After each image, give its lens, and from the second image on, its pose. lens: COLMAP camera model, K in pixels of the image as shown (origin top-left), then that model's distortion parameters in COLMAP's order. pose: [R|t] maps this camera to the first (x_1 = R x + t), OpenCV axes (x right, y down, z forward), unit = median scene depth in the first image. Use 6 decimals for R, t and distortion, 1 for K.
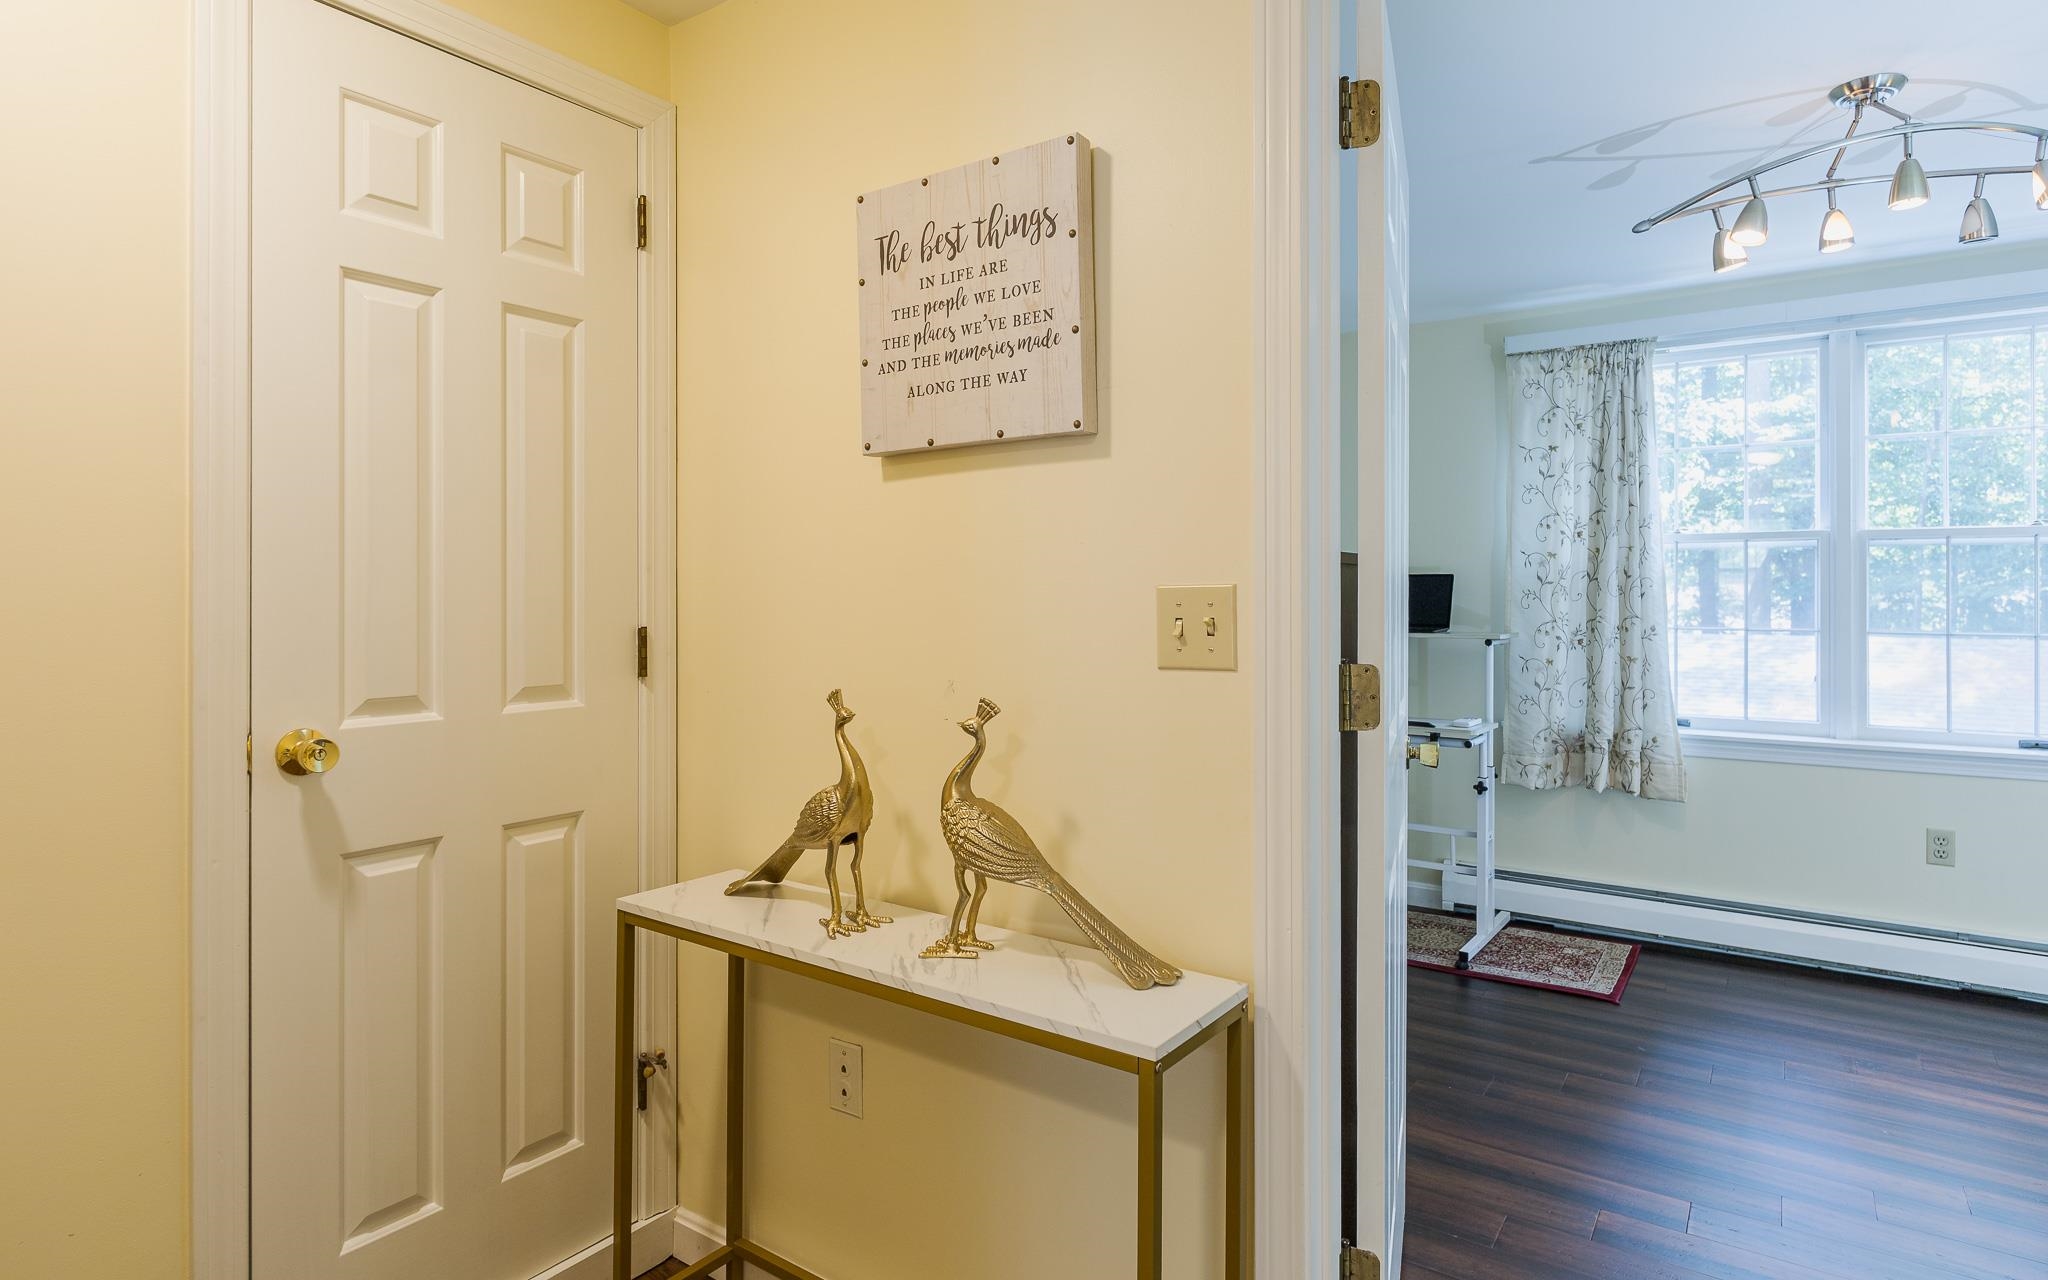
lens RADIAL K [[1143.3, 0, 1014.5], [0, 1143.3, 583.6], [0, 0, 1]] dist [-0.001128, -0.001128]
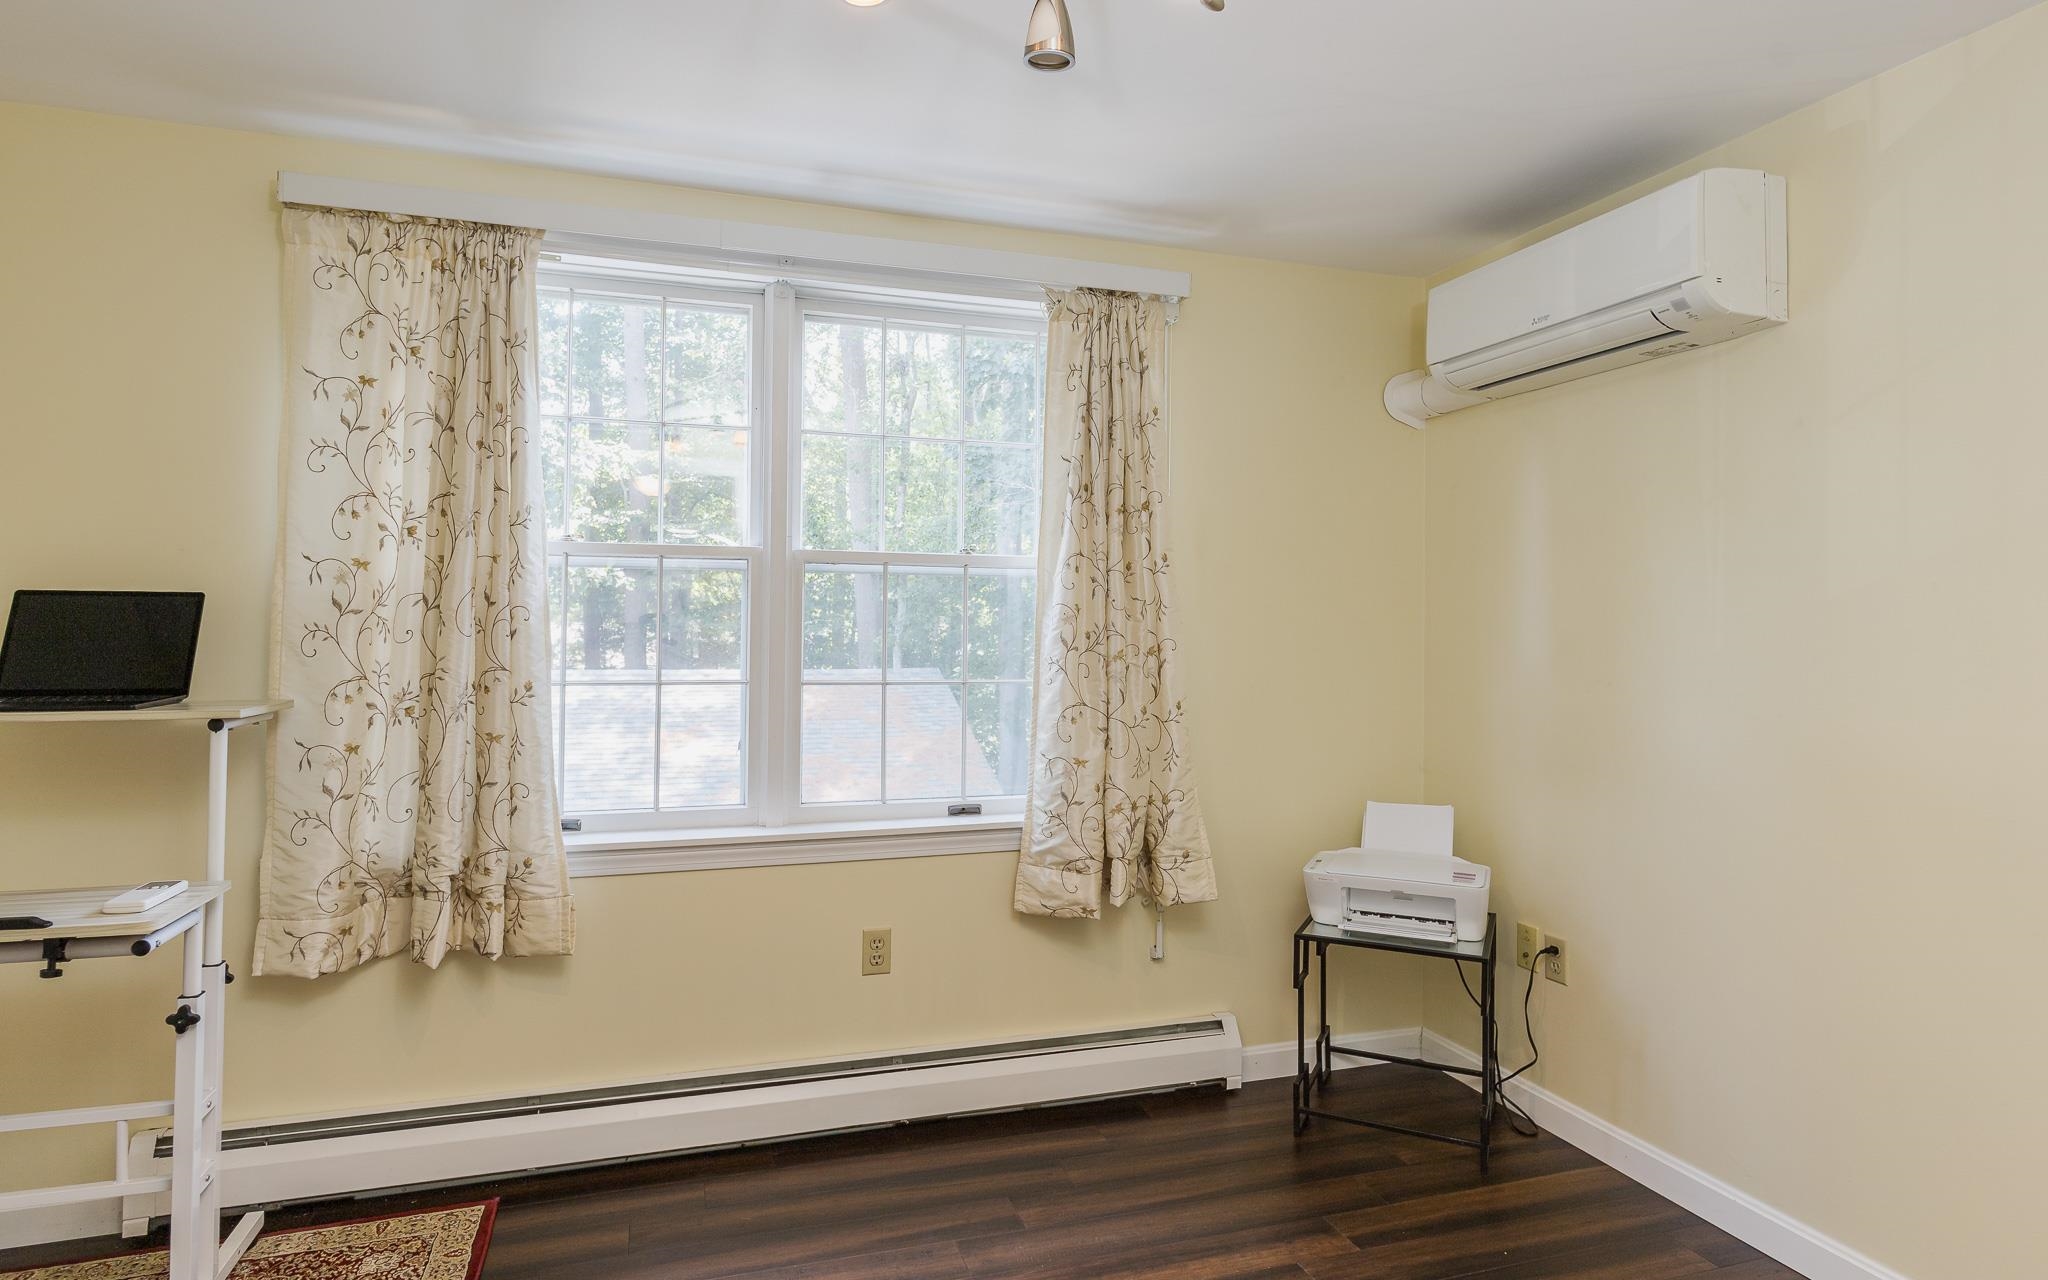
lens RADIAL K [[1097.1, 0, 1072.9], [0, 1097.1, 614.1], [0, 0, 1]] dist [0.001729, -0.000397]
pose [[0.573650, 0.016367, 0.818937, 0.229541], [-0.013675, 0.999852, -0.010404, 0.001334], [-0.818987, -0.005231, 0.573789, 0.397583]]
